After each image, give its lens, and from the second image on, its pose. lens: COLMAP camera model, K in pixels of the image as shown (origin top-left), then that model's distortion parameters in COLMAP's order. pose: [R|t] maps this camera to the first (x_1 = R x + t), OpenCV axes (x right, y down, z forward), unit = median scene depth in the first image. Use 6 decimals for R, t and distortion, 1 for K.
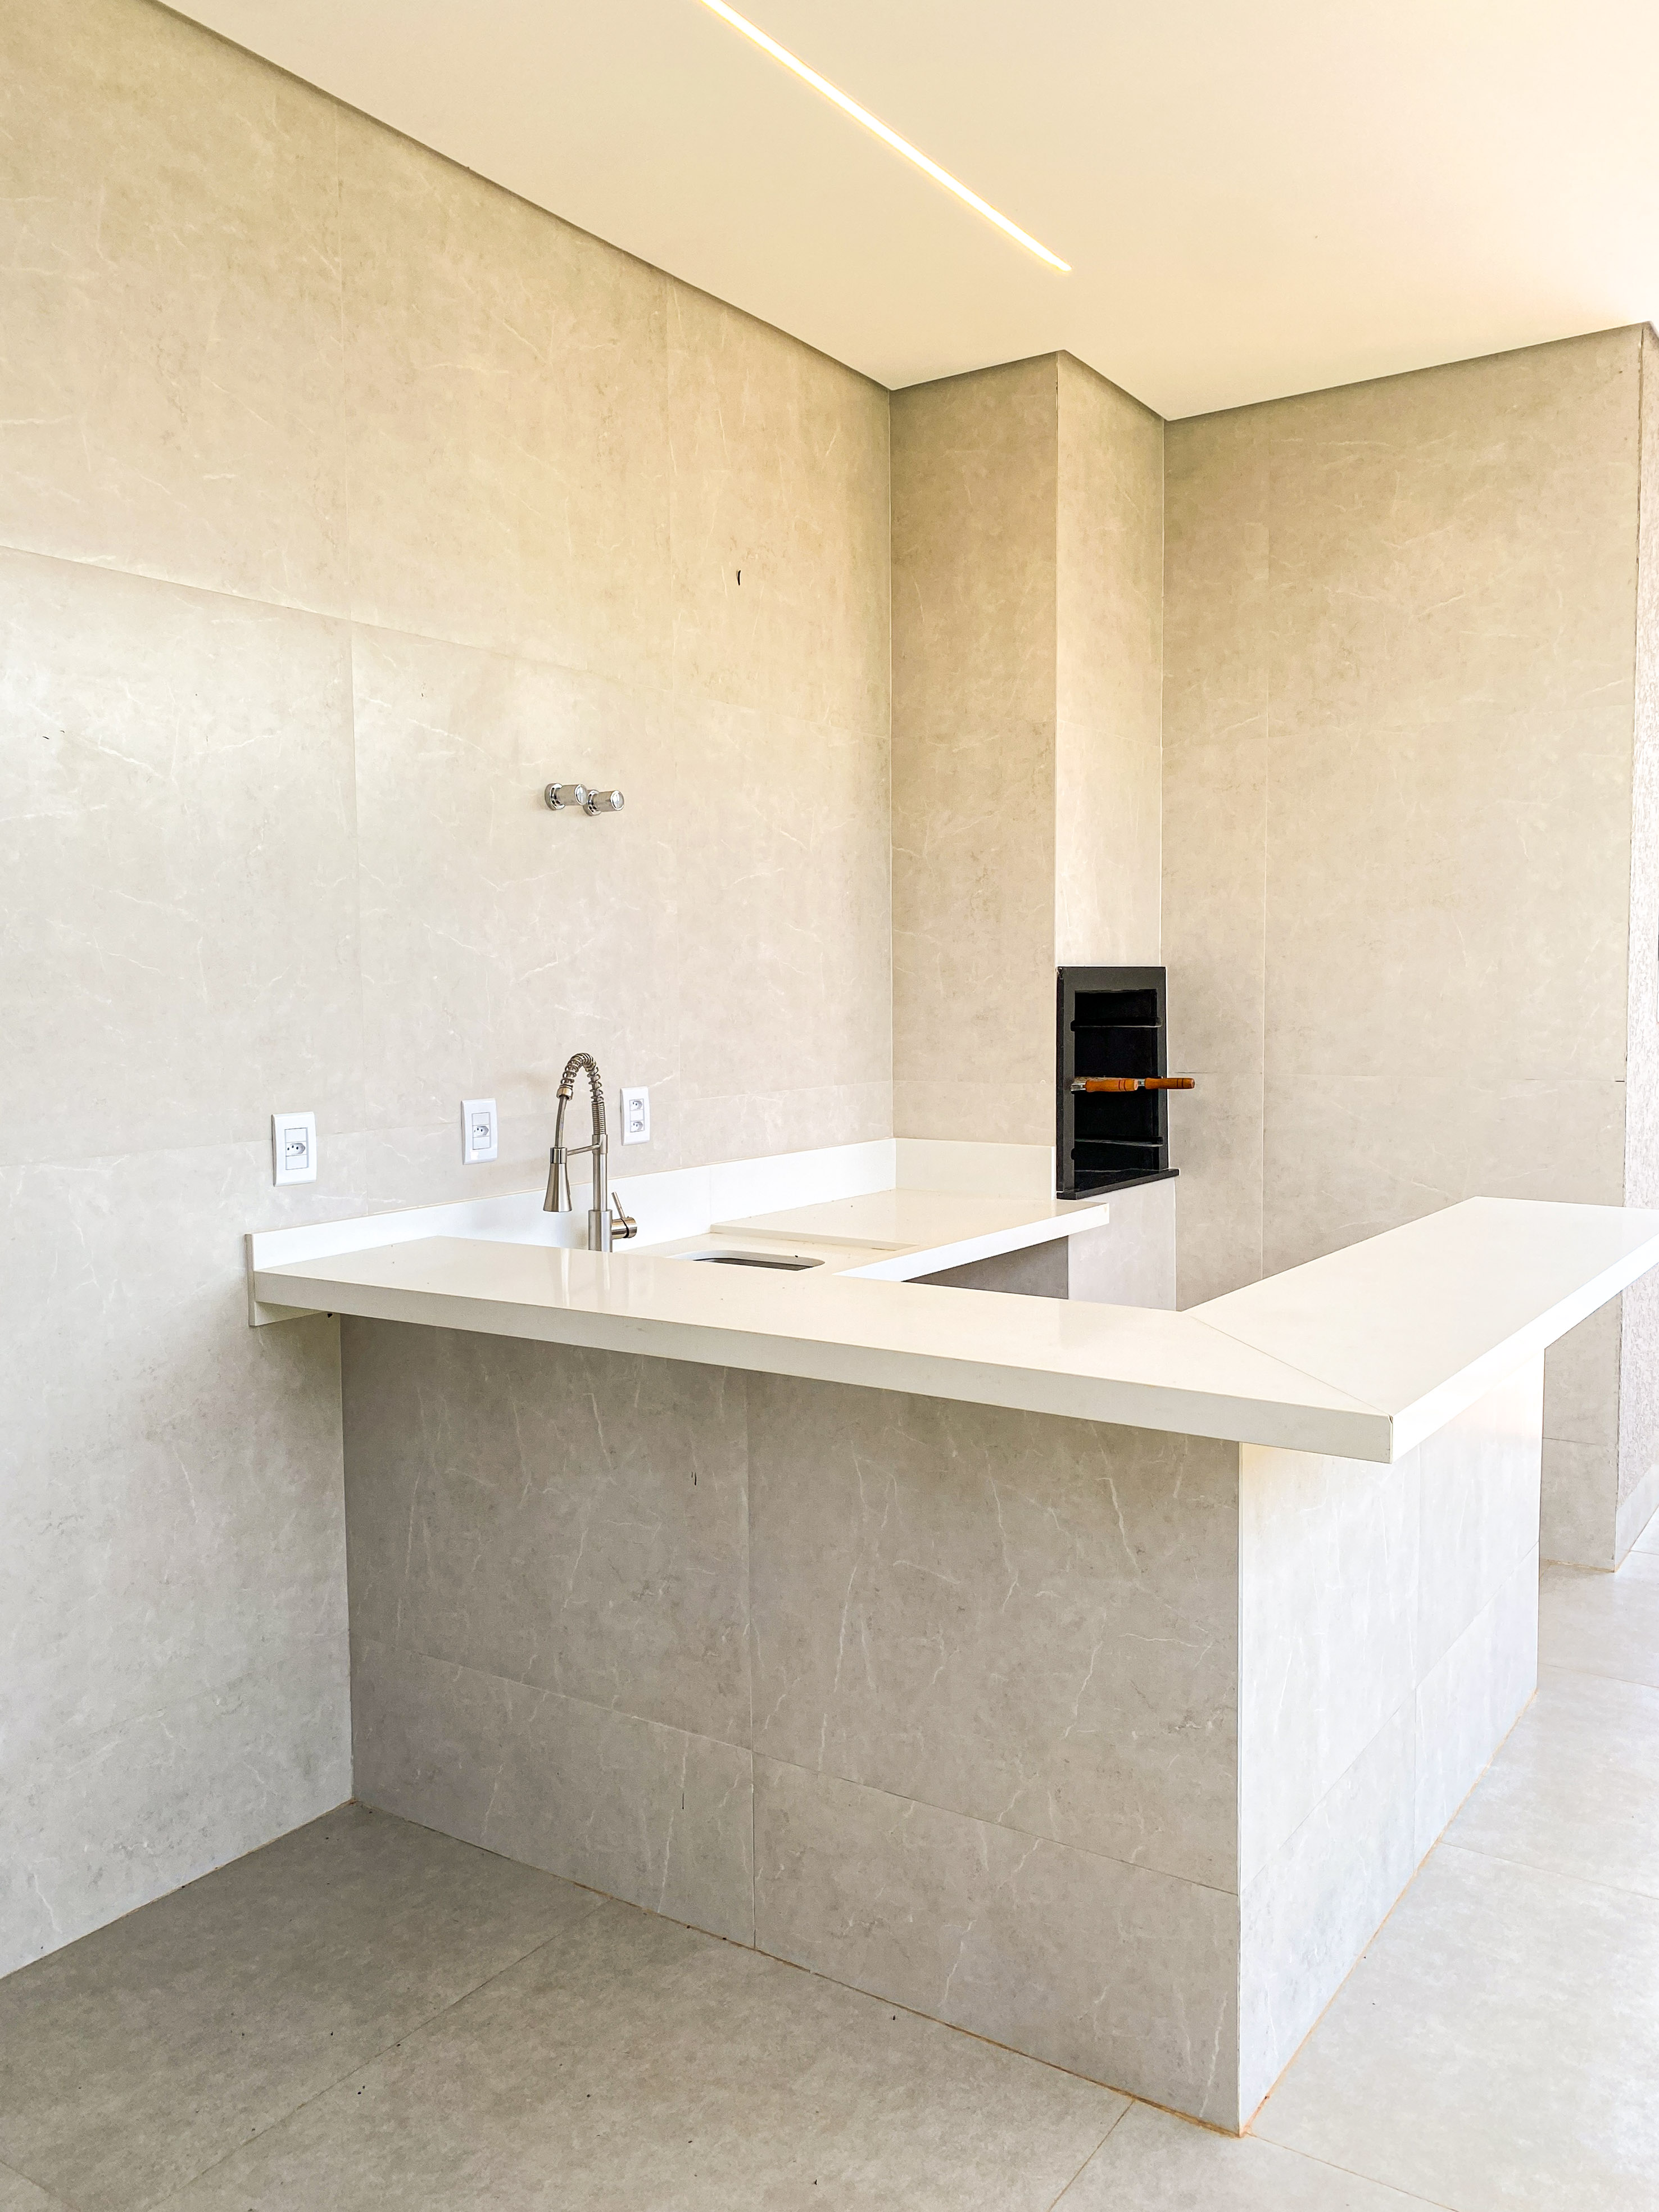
lens RADIAL K [[1758.2, 0, 829.5], [0, 1758.2, 1106.0], [0, 0, 1]] dist [0.014504, -0.005390]
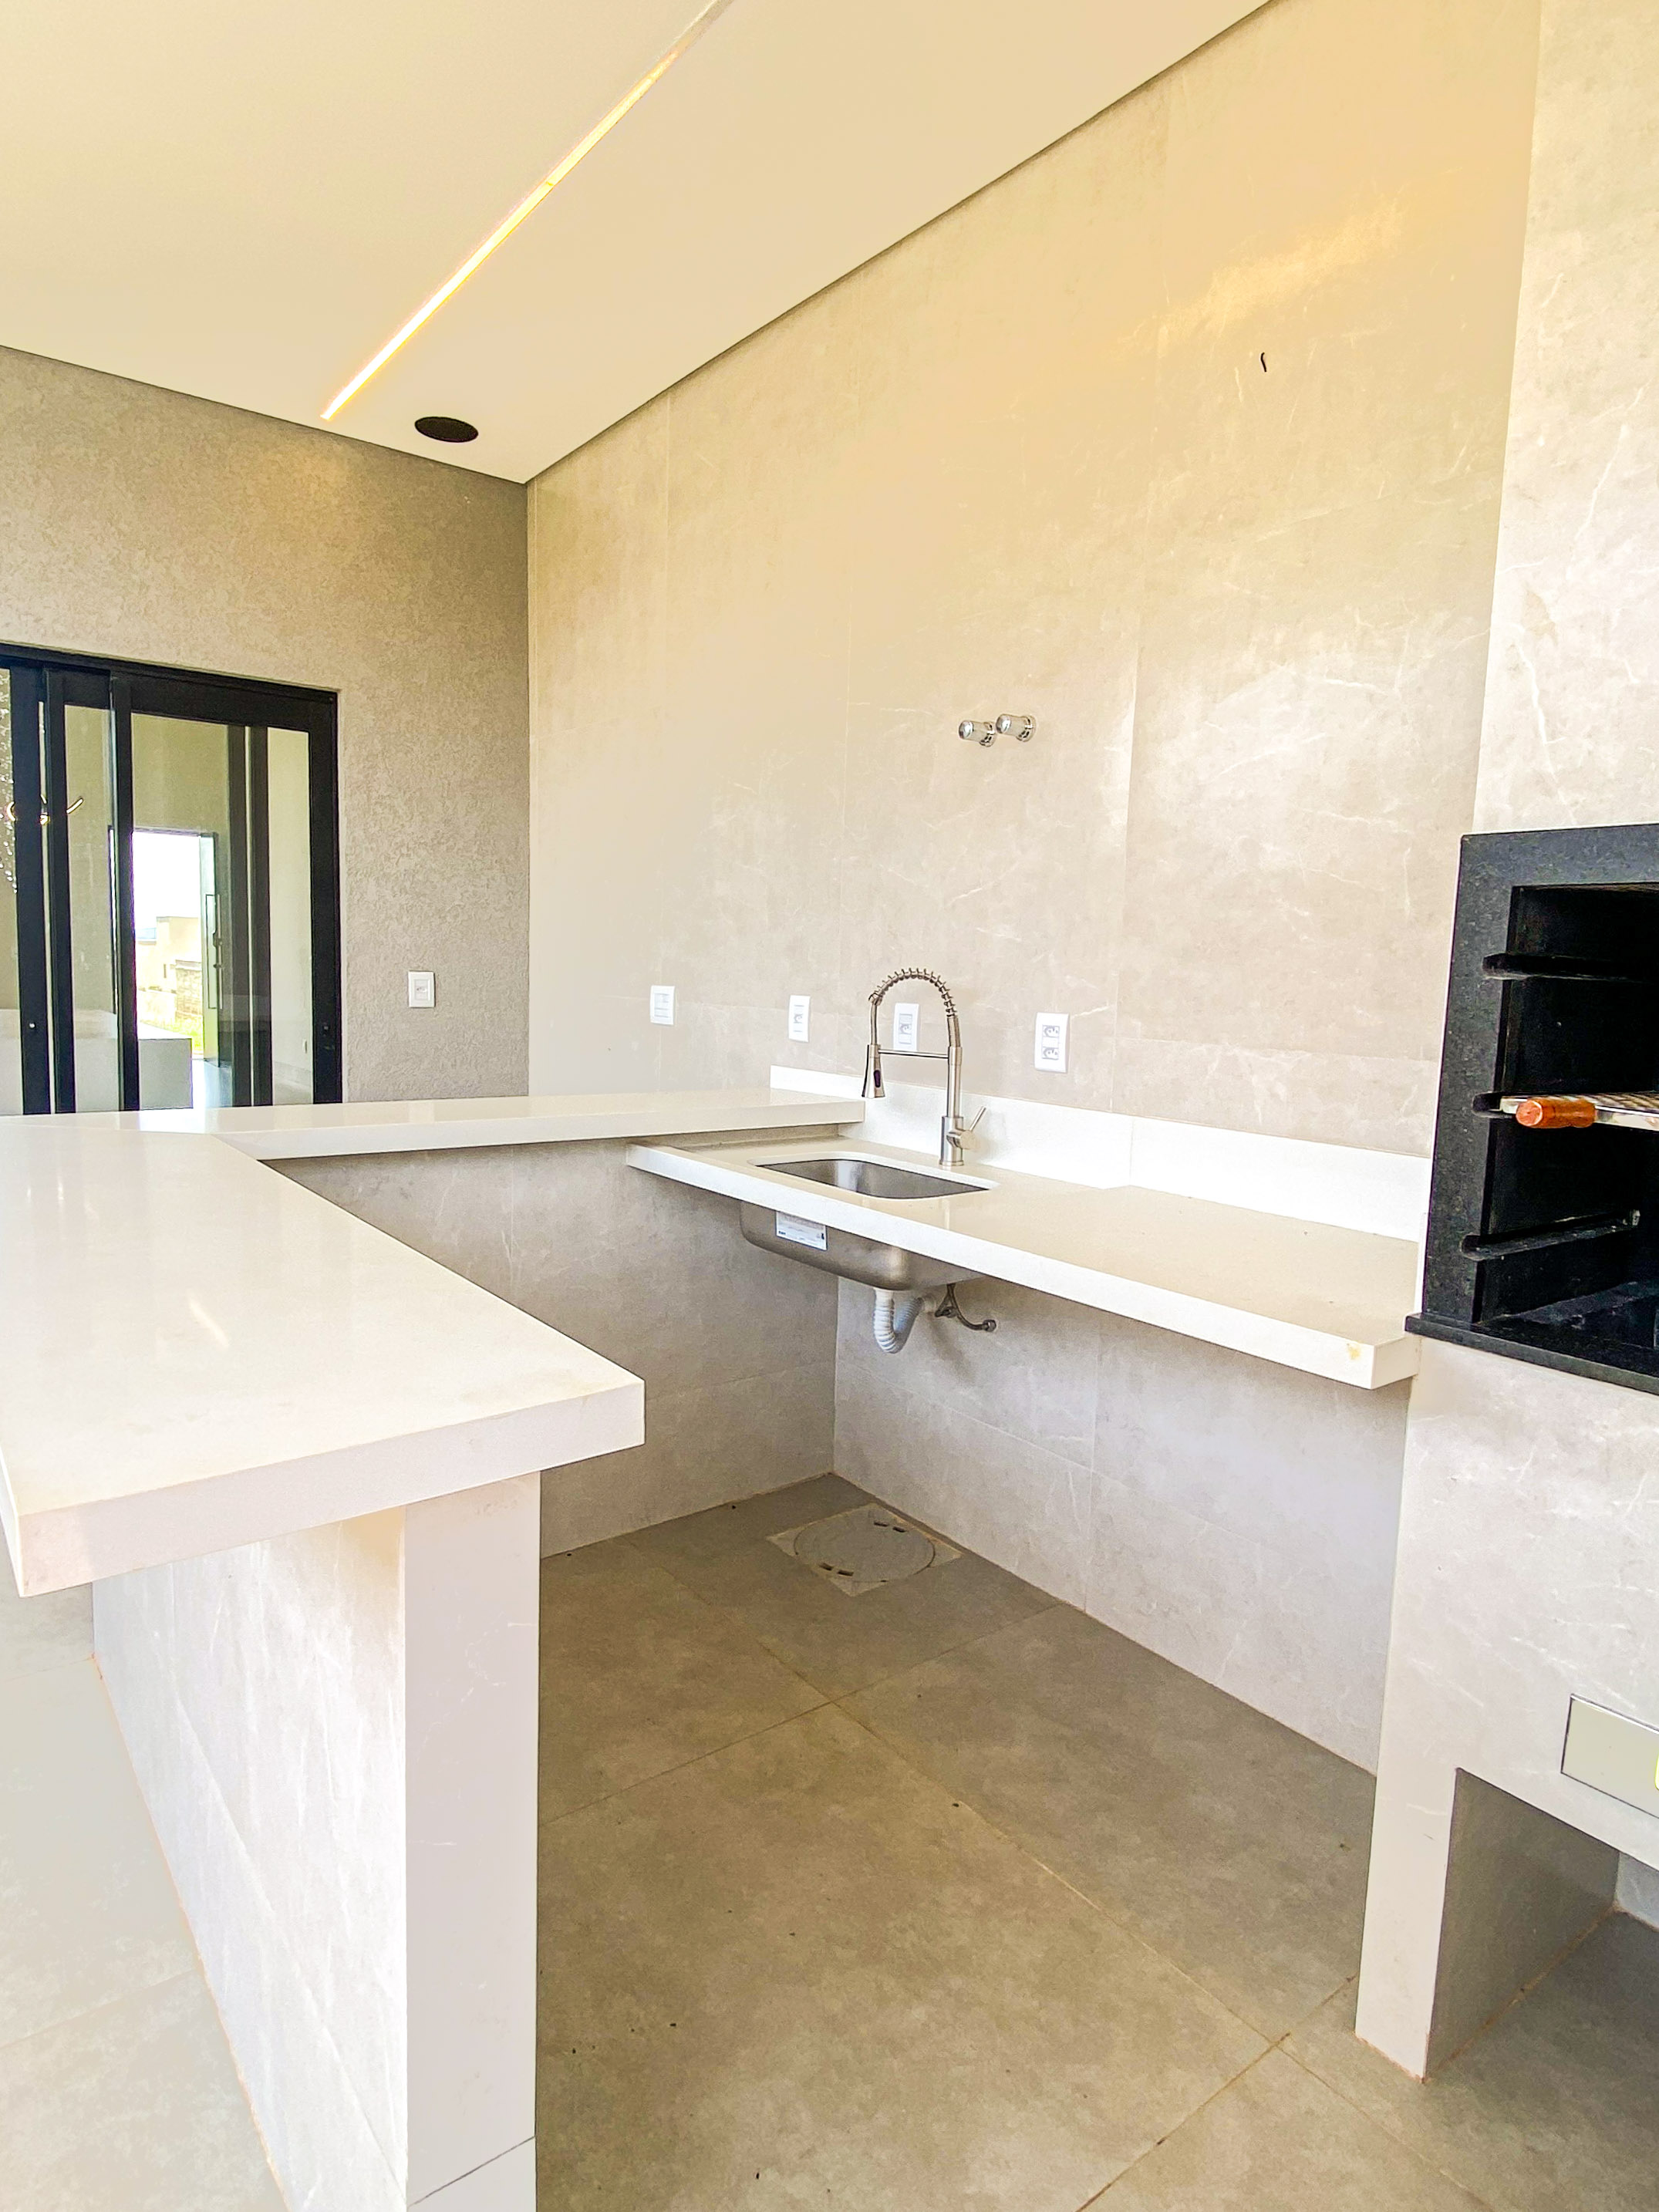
lens RADIAL K [[1204.9, 0, 824.8], [0, 1204.9, 1105.2], [0, 0, 1]] dist [0.042335, -0.052231]
pose [[-0.301689, 0.106286, -0.947463, 0.569294], [-0.096478, 0.985262, 0.141247, -0.042946], [0.948512, 0.134022, -0.286989, 1.082202]]
